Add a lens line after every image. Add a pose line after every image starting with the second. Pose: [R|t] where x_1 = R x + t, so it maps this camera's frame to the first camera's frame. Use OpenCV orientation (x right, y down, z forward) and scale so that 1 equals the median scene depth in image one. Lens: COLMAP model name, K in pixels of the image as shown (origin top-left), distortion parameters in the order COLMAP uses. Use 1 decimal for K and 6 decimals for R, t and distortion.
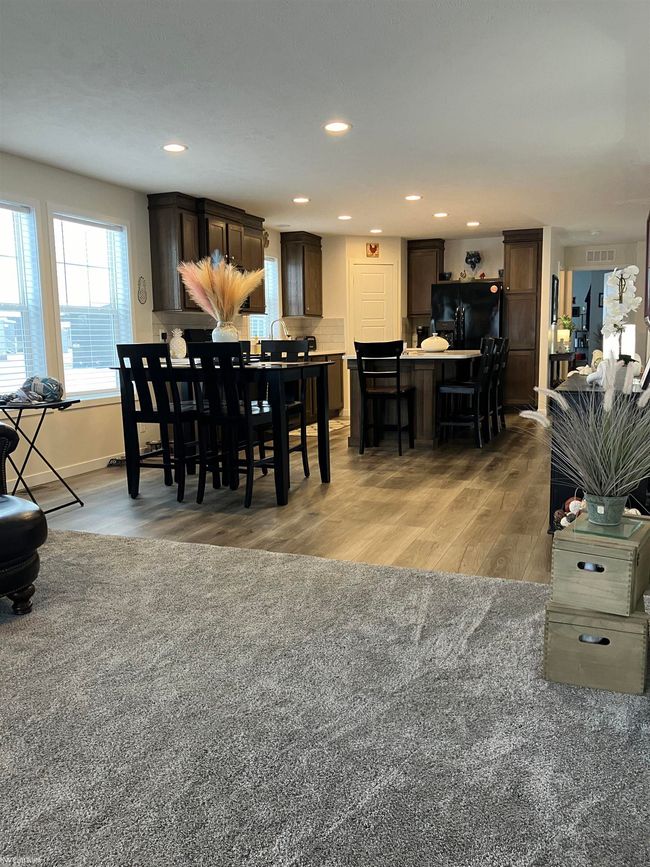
lens RADIAL K [[711.4, 0, 331.7], [0, 711.4, 432.2], [0, 0, 1]] dist [0.038295, -0.047463]
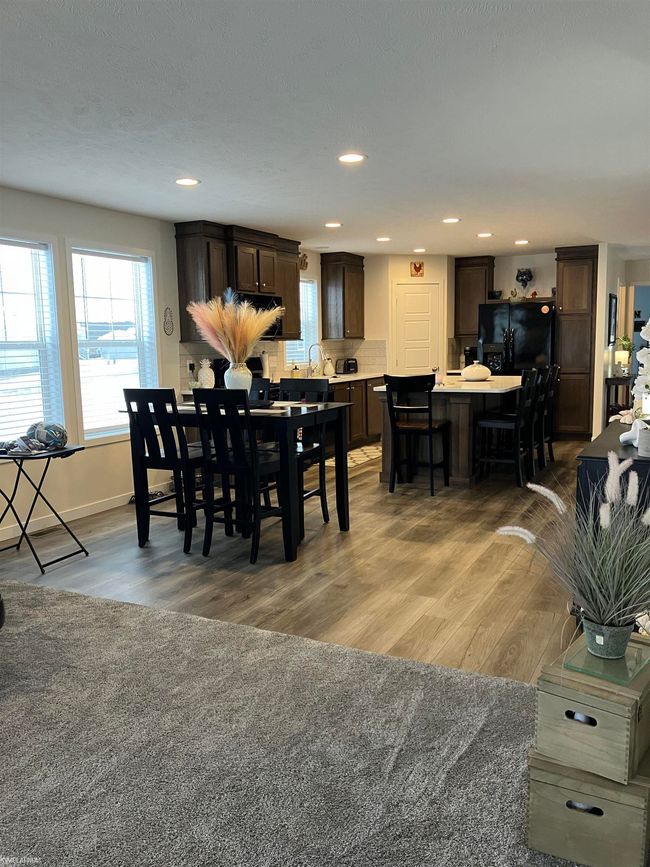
lens RADIAL K [[711.4, 0, 331.3], [0, 711.4, 433.4], [0, 0, 1]] dist [0.038295, -0.047463]
pose [[0.995694, 0.008743, -0.092283, 0.064273], [-0.009033, 0.999956, -0.002721, -0.059267], [0.092255, 0.003543, 0.995729, 0.063610]]
